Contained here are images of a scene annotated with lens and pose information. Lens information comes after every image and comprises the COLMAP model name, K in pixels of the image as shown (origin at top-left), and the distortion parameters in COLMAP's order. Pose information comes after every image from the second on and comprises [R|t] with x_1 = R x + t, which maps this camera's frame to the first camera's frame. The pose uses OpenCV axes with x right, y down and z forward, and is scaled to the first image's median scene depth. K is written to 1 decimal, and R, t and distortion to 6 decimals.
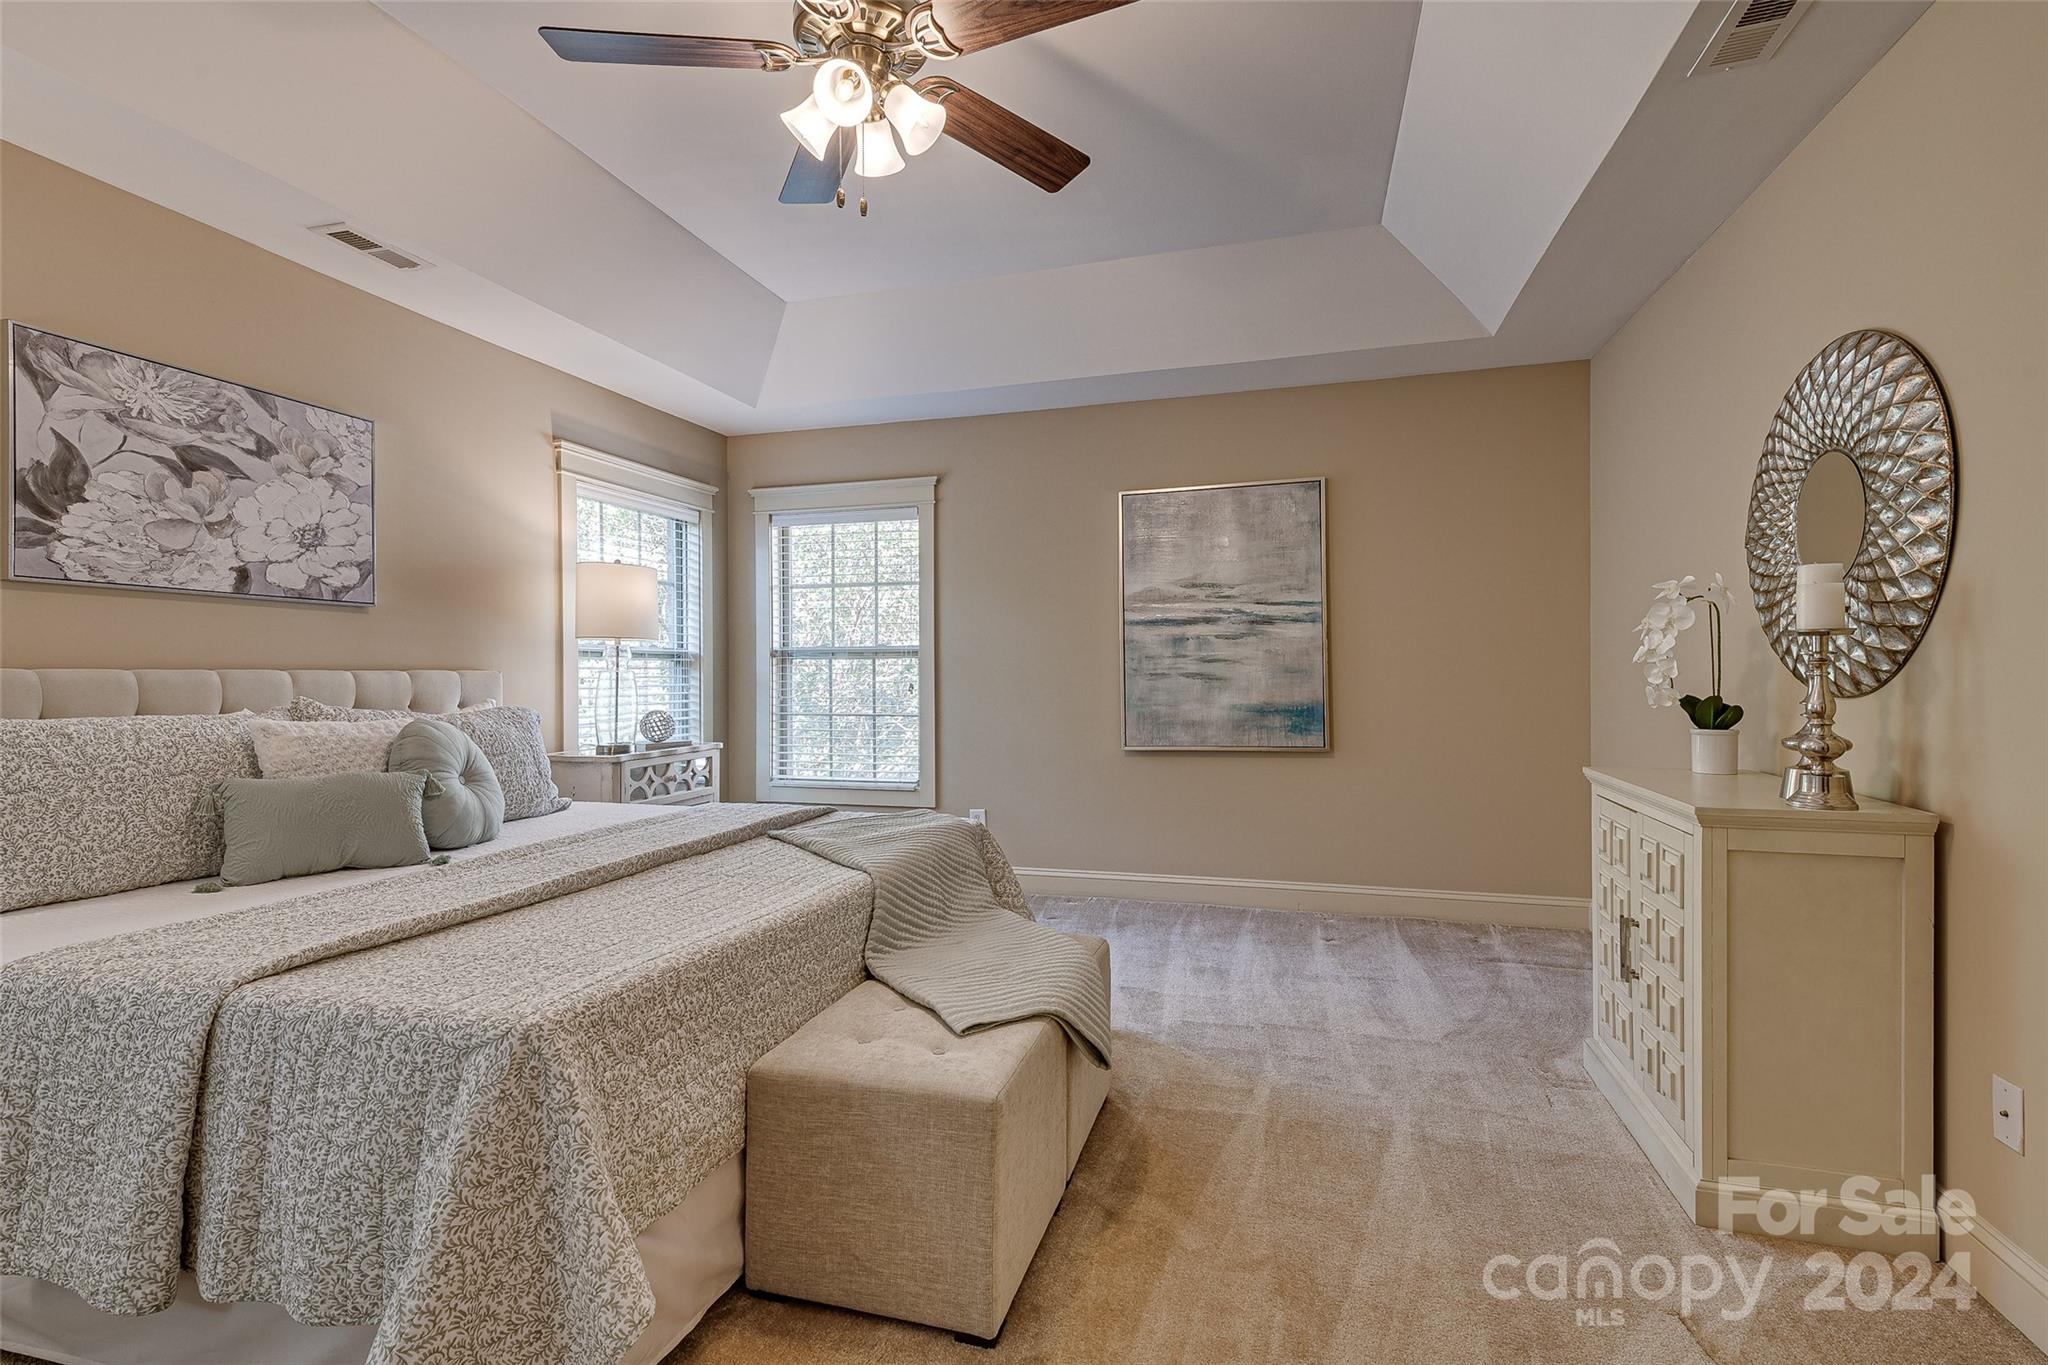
lens RADIAL K [[939.9, 0, 1030.6], [0, 939.9, 675.9], [0, 0, 1]] dist [0.016046, -0.004882]
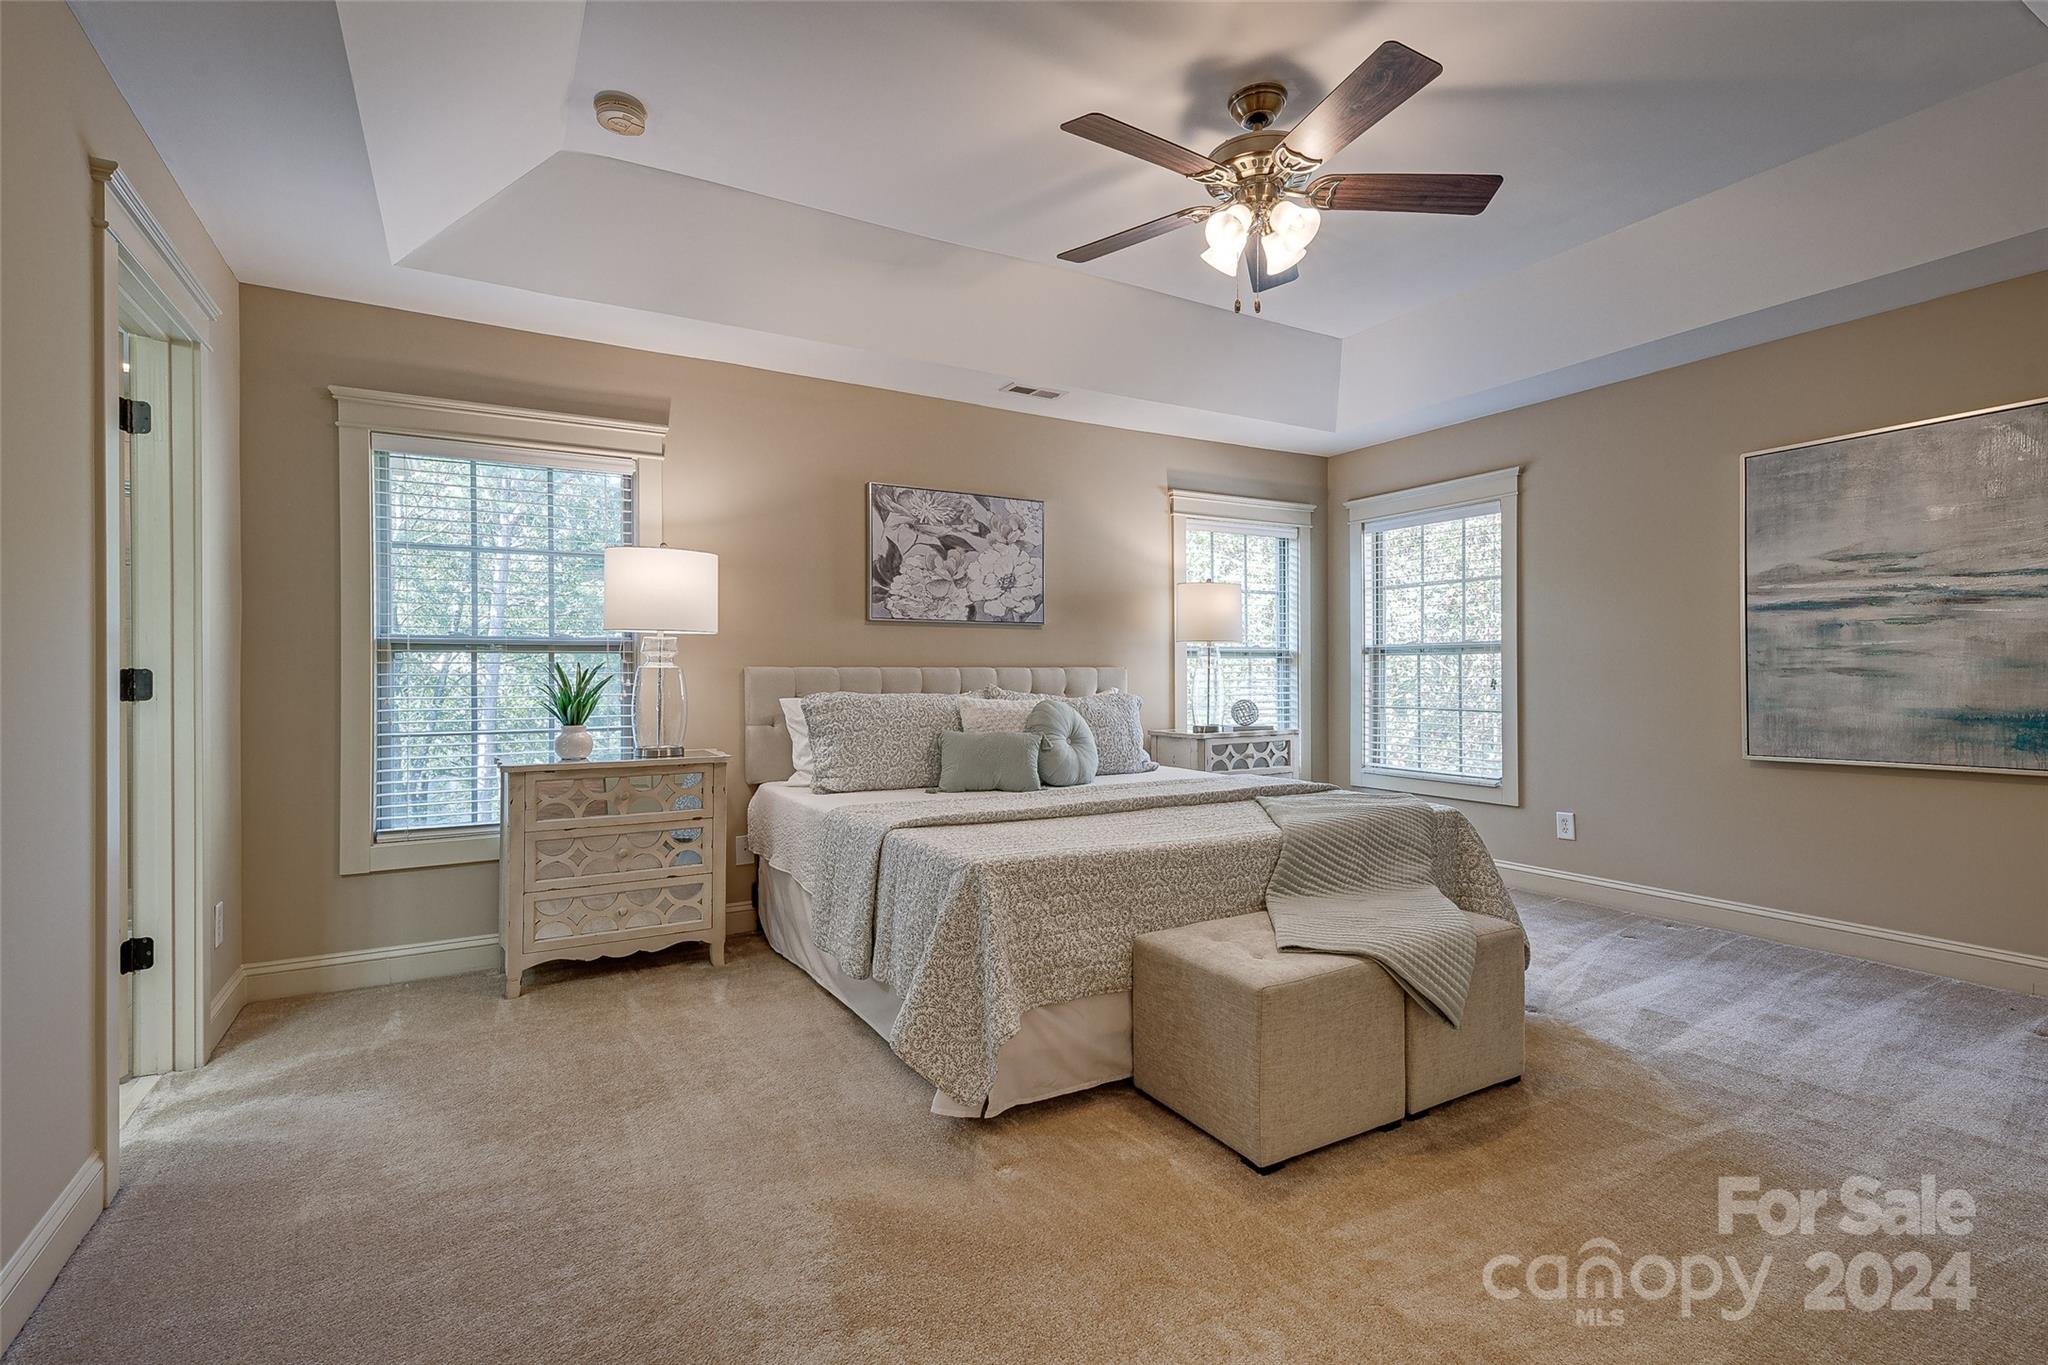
lens RADIAL K [[939.9, 0, 1021.0], [0, 939.9, 673.8], [0, 0, 1]] dist [0.016046, -0.004882]
pose [[0.718654, 0.002575, -0.695363, 0.324578], [-0.000196, 0.999994, 0.003501, -0.001043], [0.695368, -0.002379, 0.718650, -0.098250]]
